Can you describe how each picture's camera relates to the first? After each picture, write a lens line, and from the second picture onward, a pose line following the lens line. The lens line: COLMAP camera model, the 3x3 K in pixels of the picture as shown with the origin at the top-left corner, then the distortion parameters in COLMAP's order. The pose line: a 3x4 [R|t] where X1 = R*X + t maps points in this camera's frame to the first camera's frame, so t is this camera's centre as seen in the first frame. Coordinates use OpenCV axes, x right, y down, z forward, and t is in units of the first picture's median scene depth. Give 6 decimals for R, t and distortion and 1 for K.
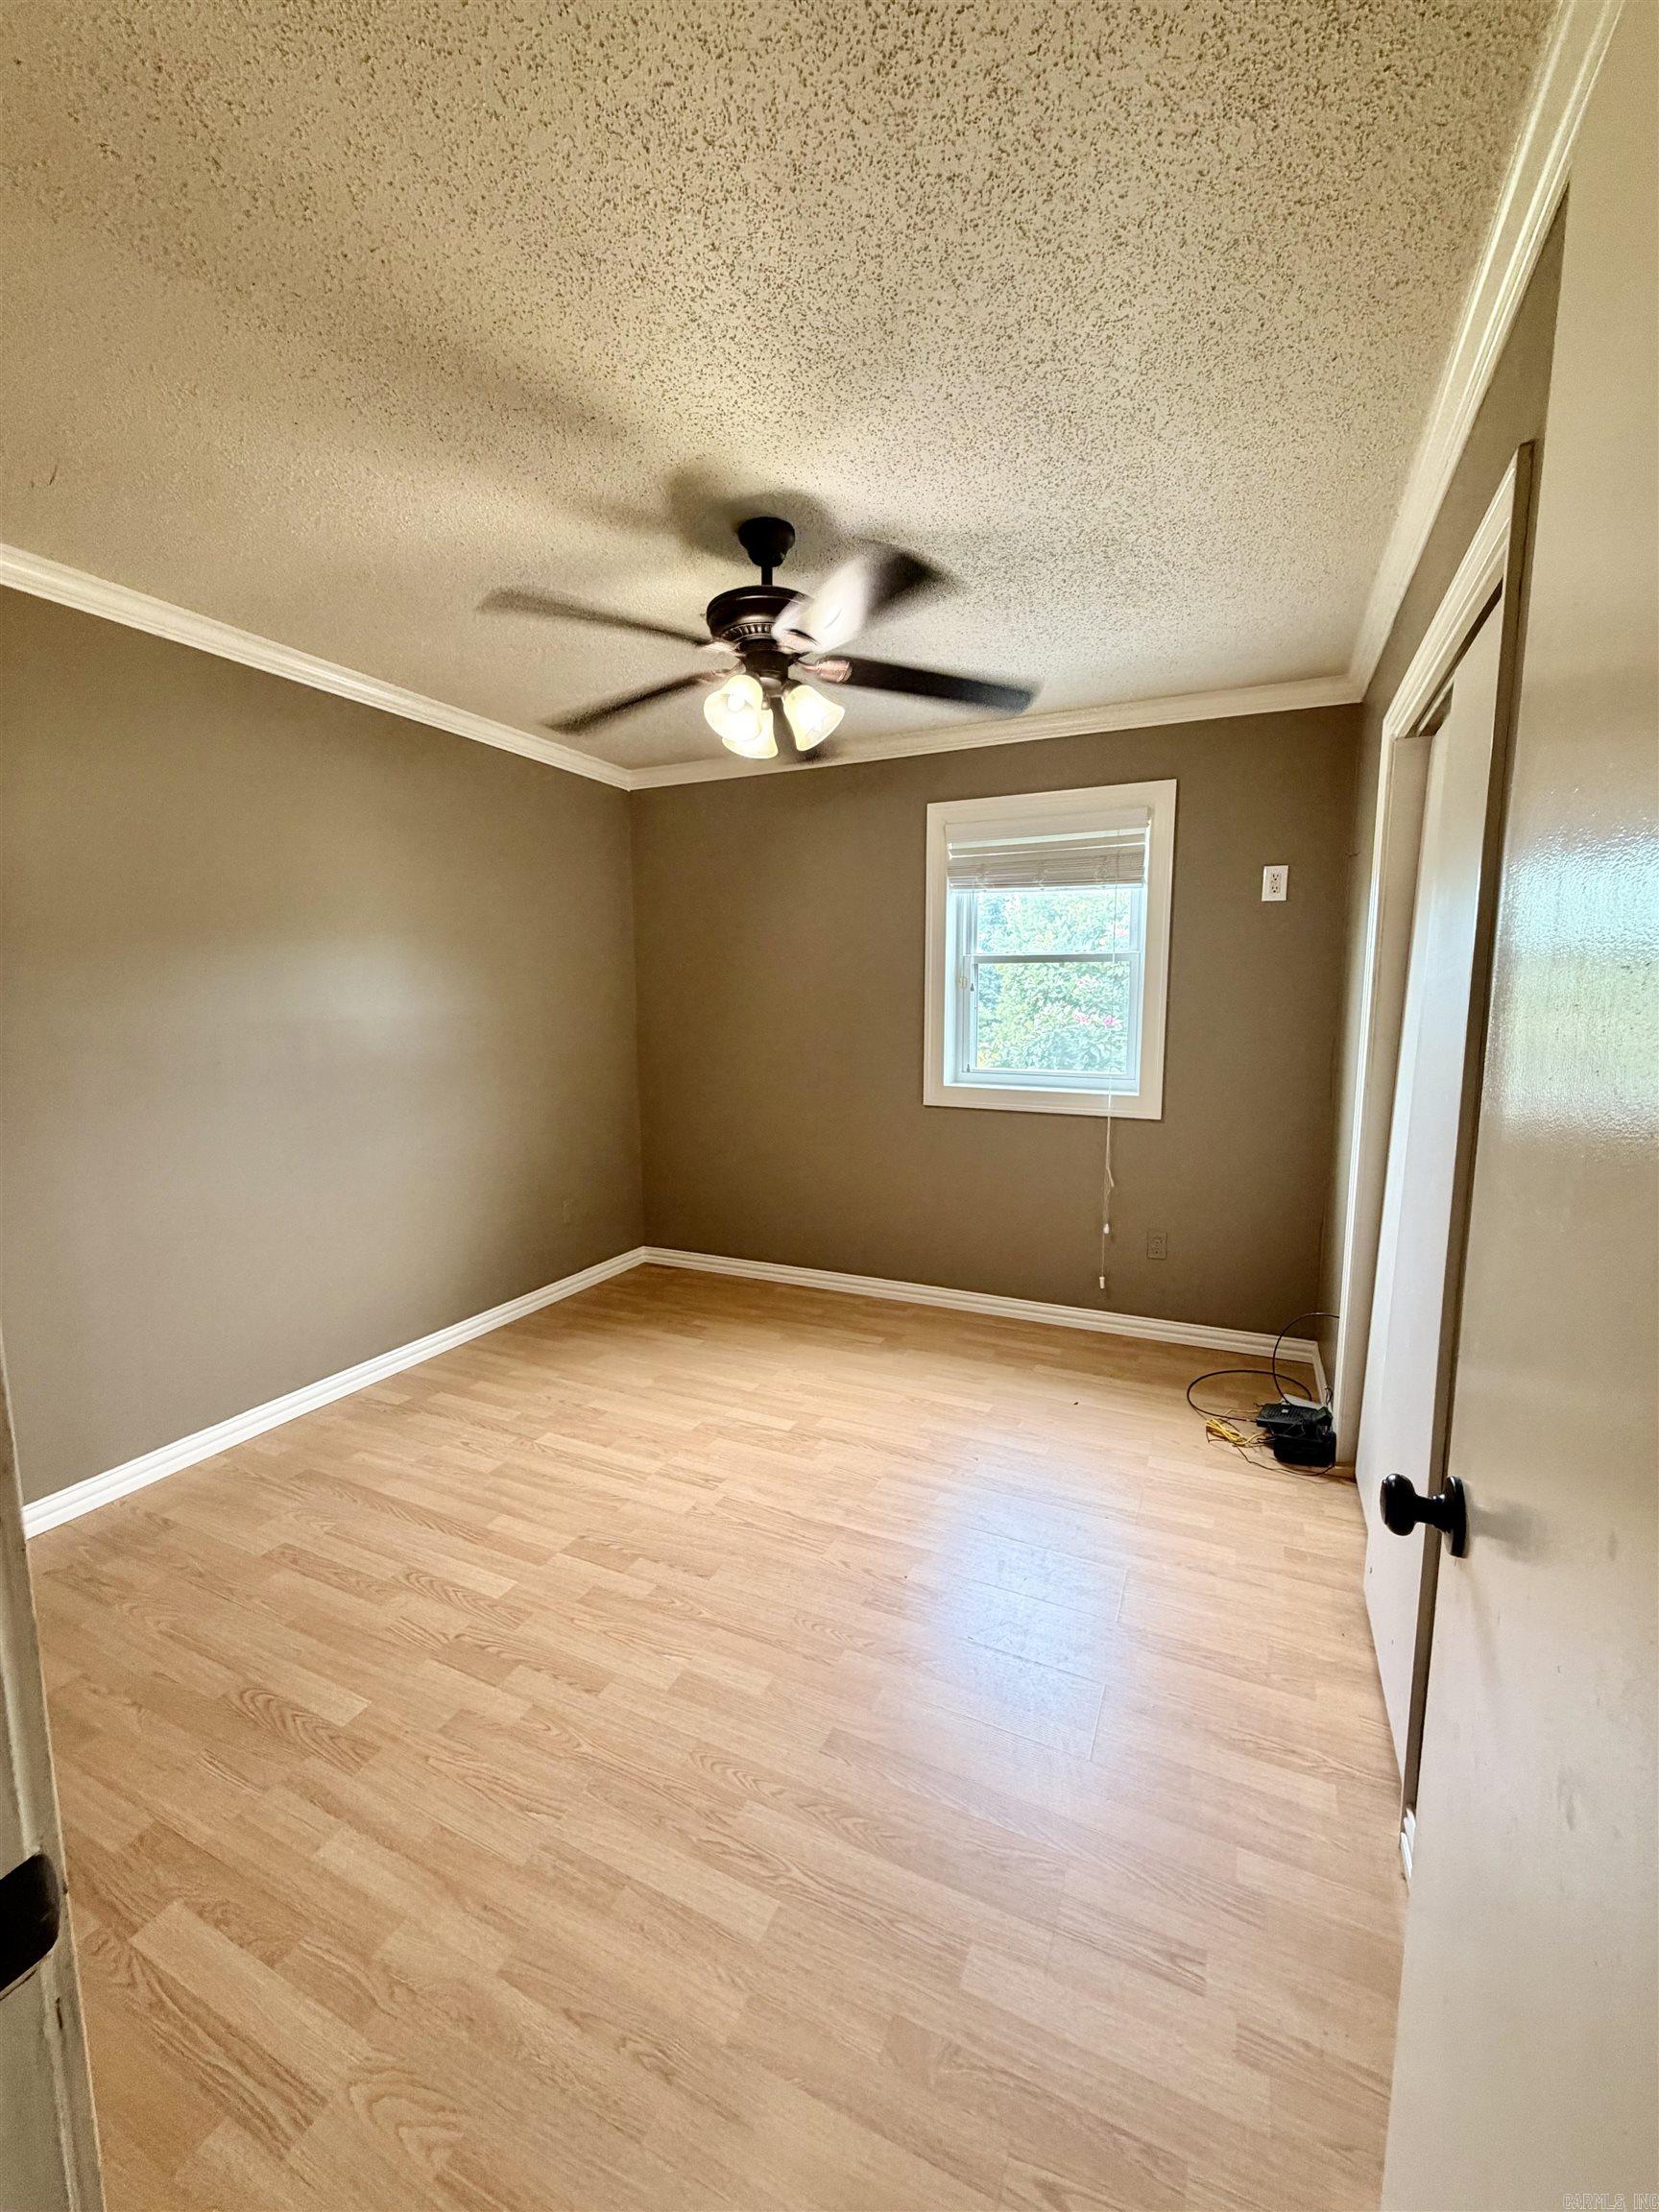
lens RADIAL K [[885.8, 0, 831.7], [0, 885.8, 1099.9], [0, 0, 1]] dist [0.000365, 0.000434]
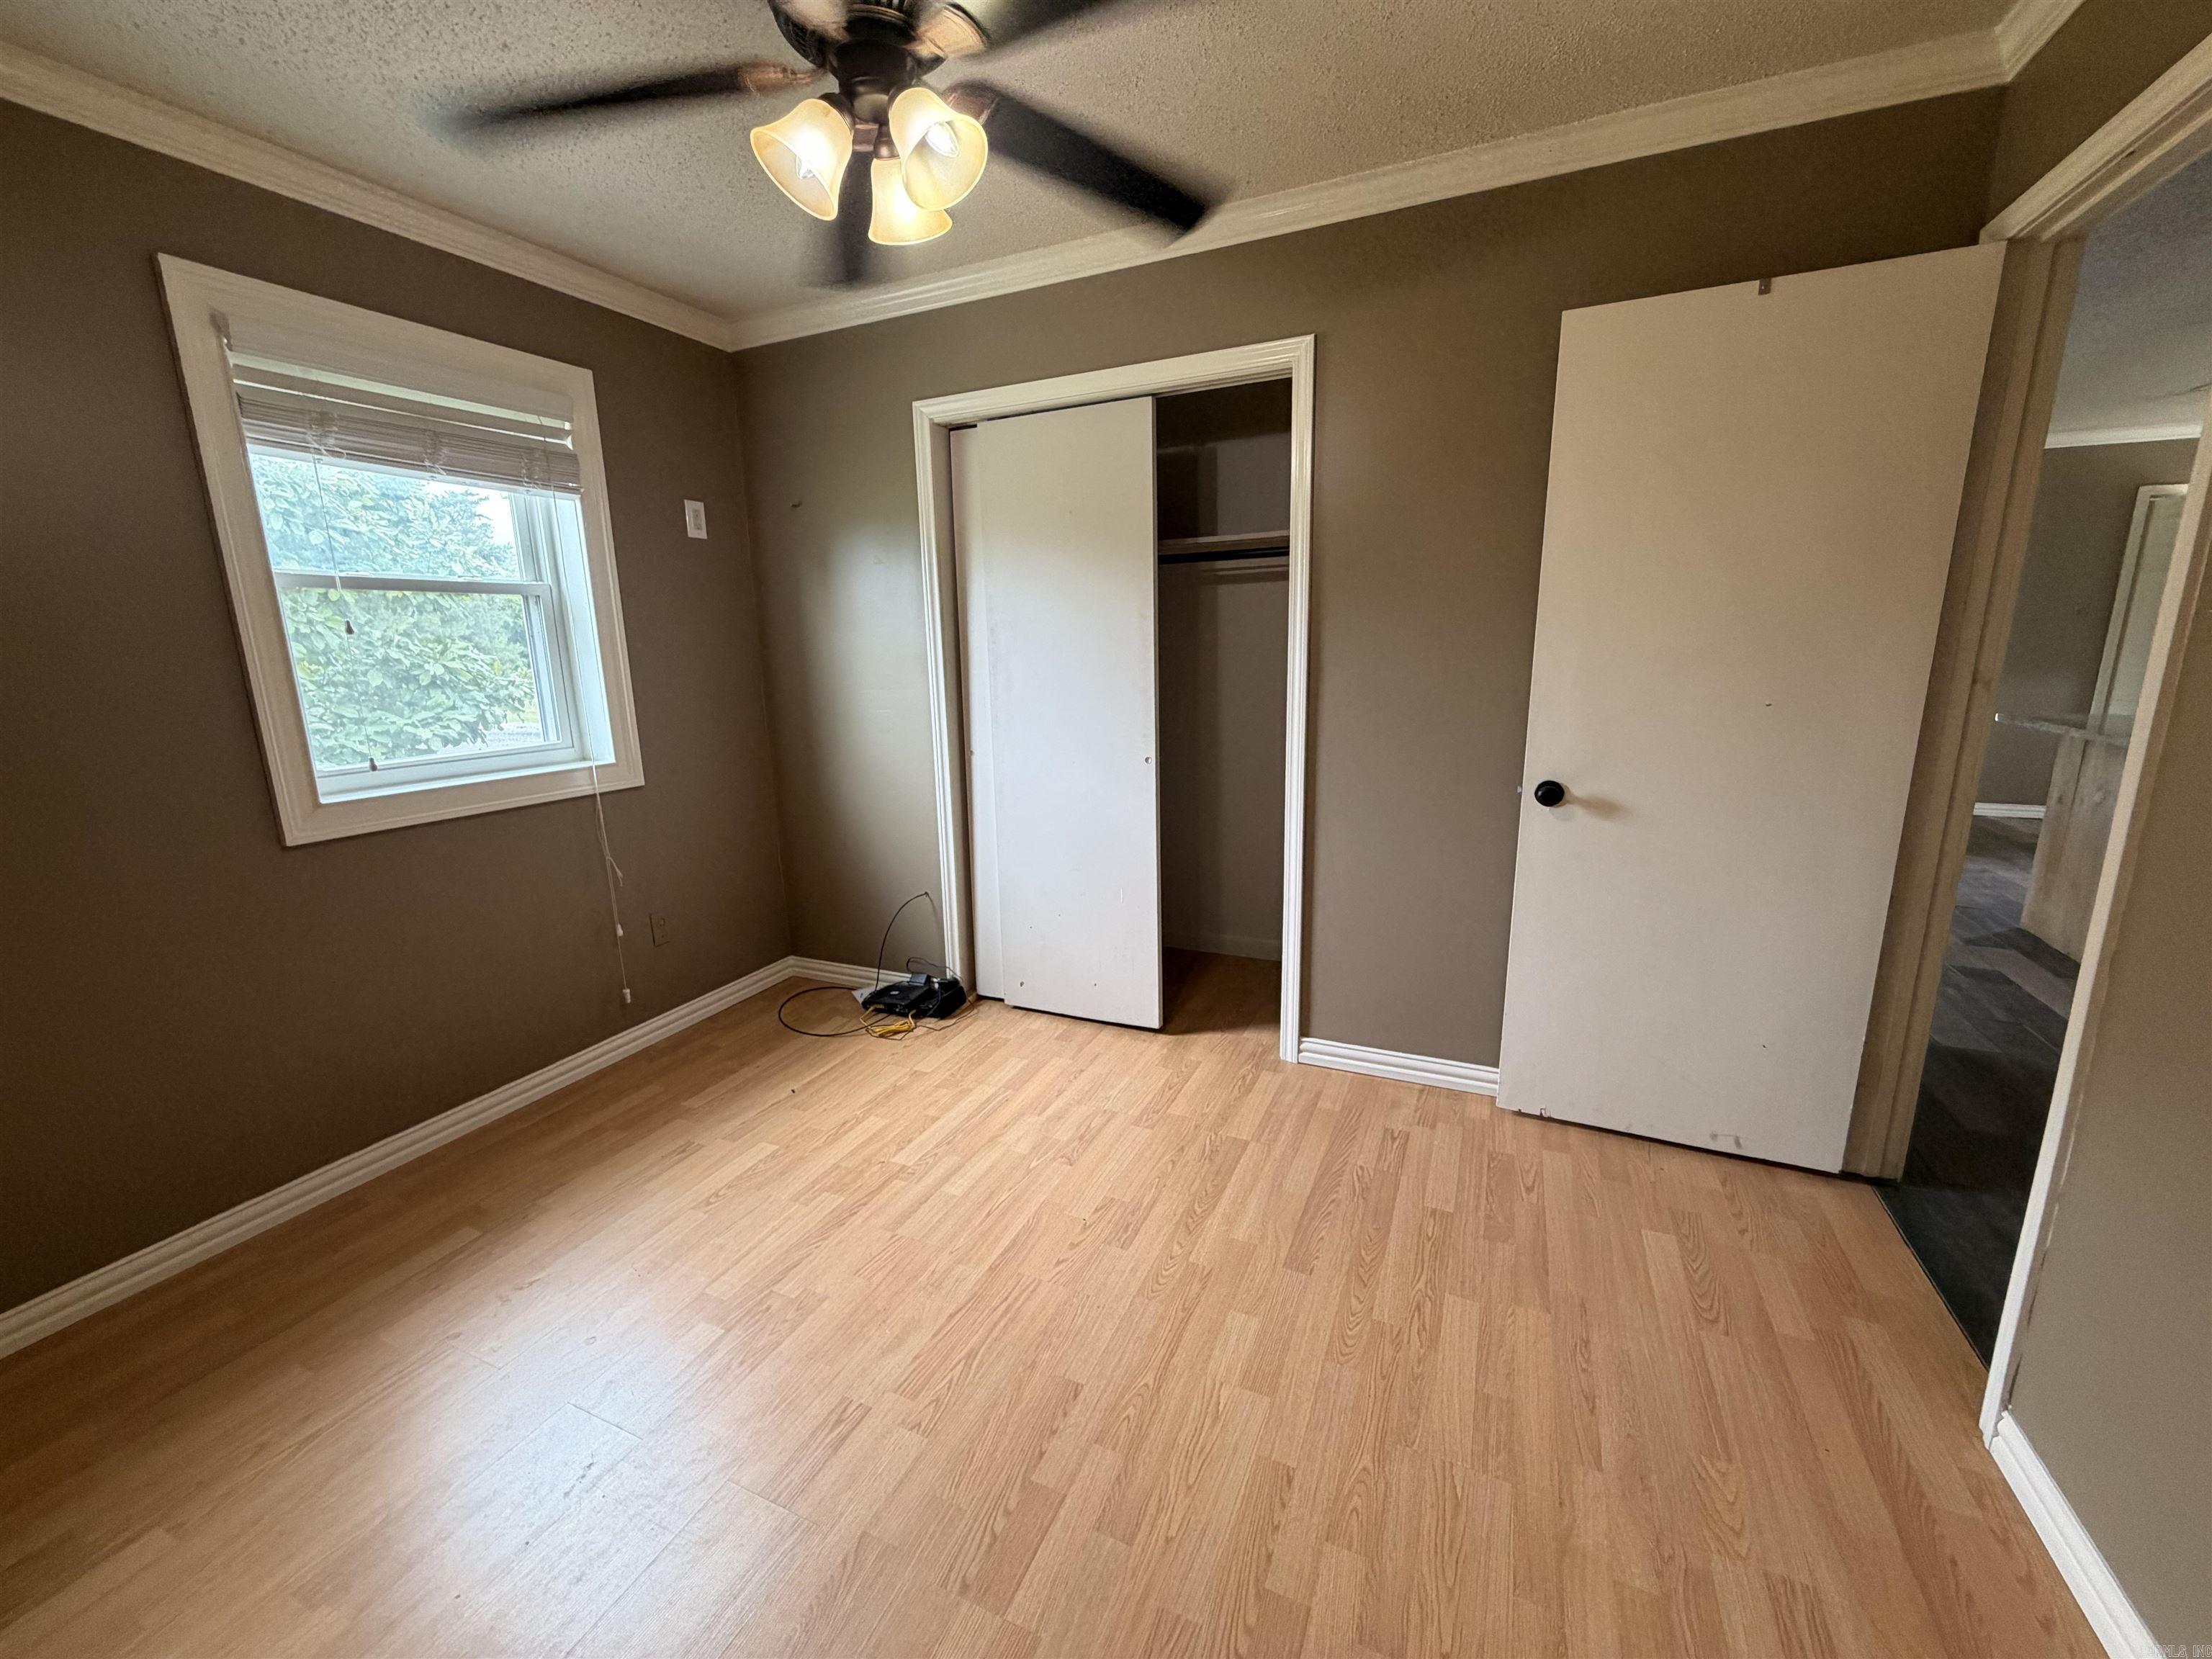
lens RADIAL K [[885.8, 0, 1102.0], [0, 885.8, 828.9], [0, 0, 1]] dist [0.000365, 0.000434]
pose [[-0.007076, -0.208545, 0.977987, -0.615904], [0.146144, 0.967295, 0.207323, -0.063932], [-0.989238, 0.144394, 0.023633, 0.699068]]
